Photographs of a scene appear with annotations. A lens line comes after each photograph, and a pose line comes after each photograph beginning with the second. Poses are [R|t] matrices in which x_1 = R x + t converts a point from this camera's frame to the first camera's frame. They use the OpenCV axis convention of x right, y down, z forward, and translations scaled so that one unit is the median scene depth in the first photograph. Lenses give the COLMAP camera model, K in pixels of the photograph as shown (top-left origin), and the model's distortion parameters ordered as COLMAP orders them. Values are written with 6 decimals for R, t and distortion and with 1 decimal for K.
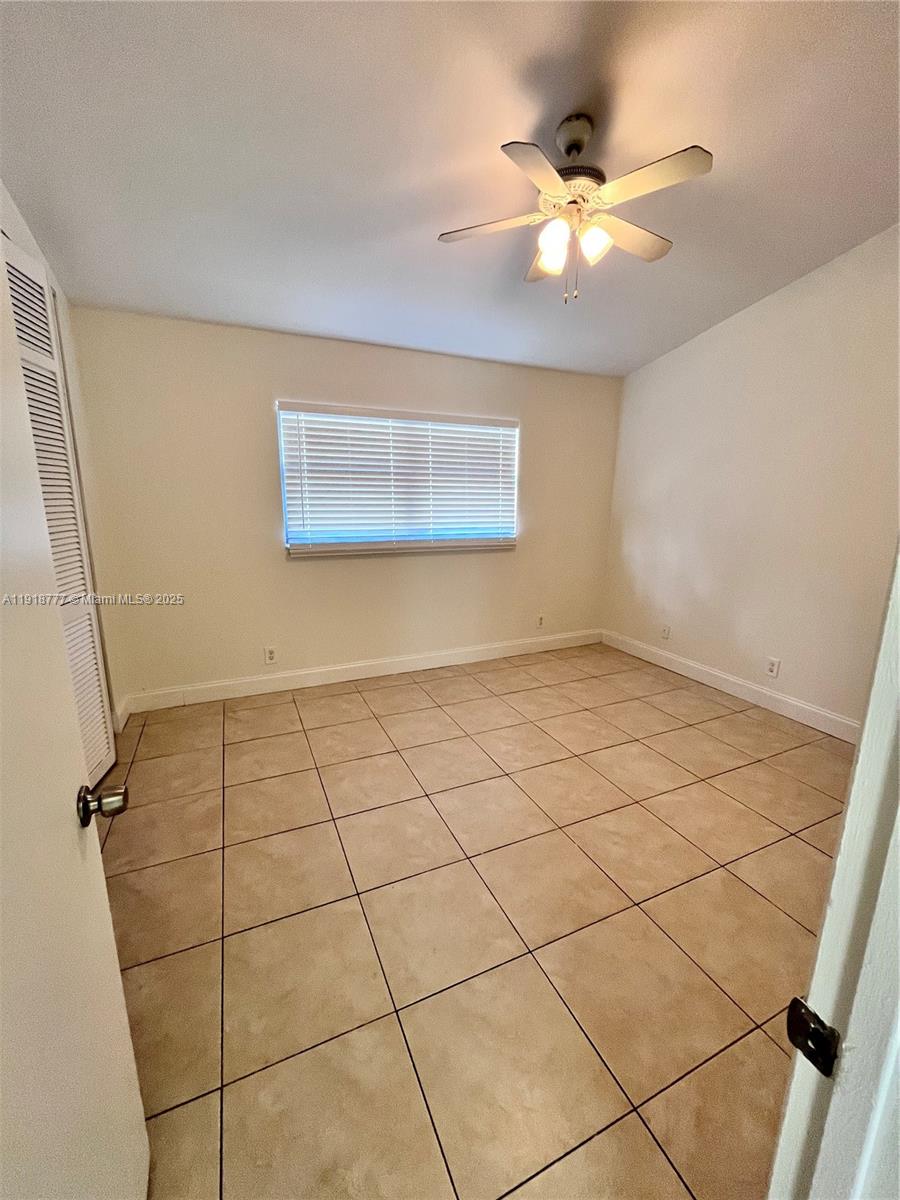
lens RADIAL K [[488.5, 0, 449.5], [0, 488.5, 596.6], [0, 0, 1]] dist [-0.000749, -0.000188]
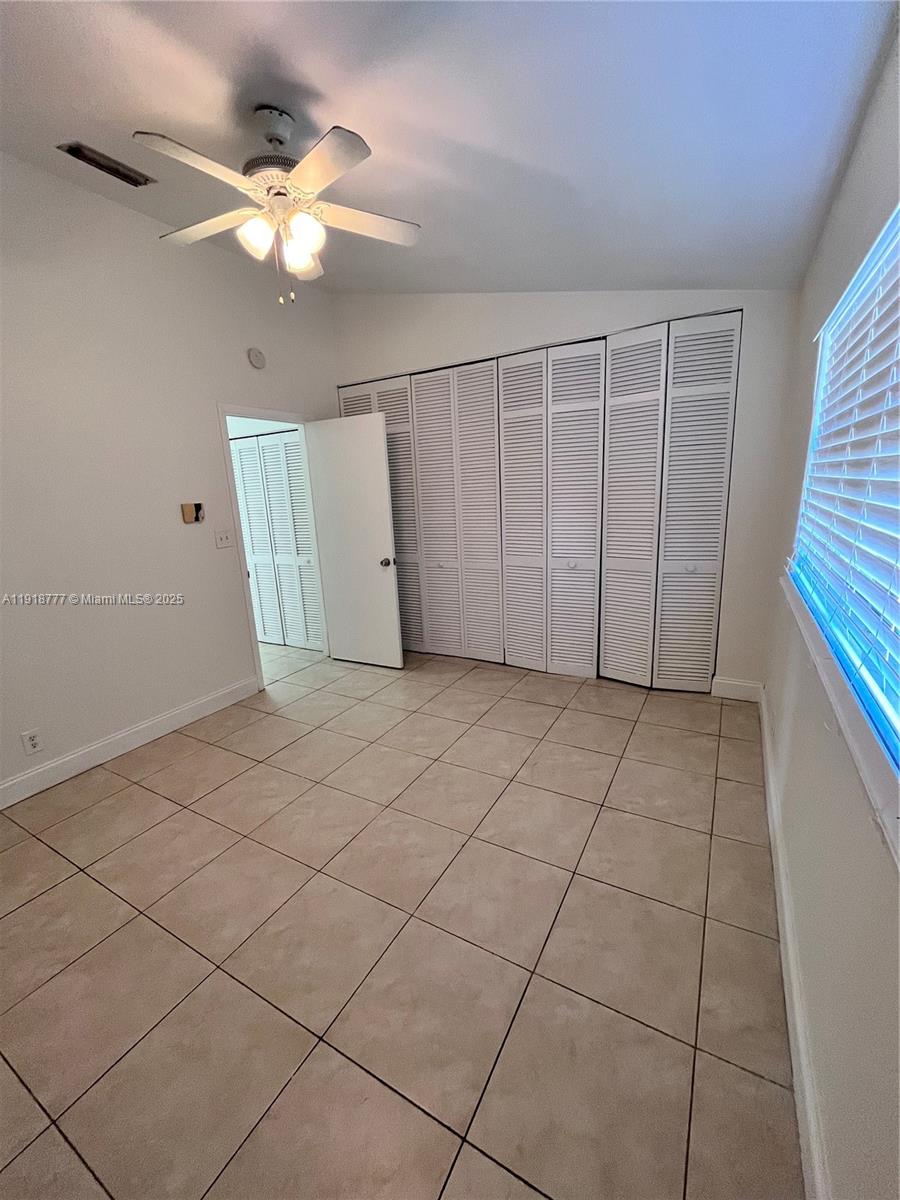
lens RADIAL K [[488.5, 0, 449.5], [0, 488.5, 596.6], [0, 0, 1]] dist [-0.000749, -0.000188]
pose [[-0.809852, 0.160225, -0.564329, 0.473230], [-0.083235, 0.920862, 0.380901, -0.353599], [0.580699, 0.355445, -0.732426, 1.589001]]
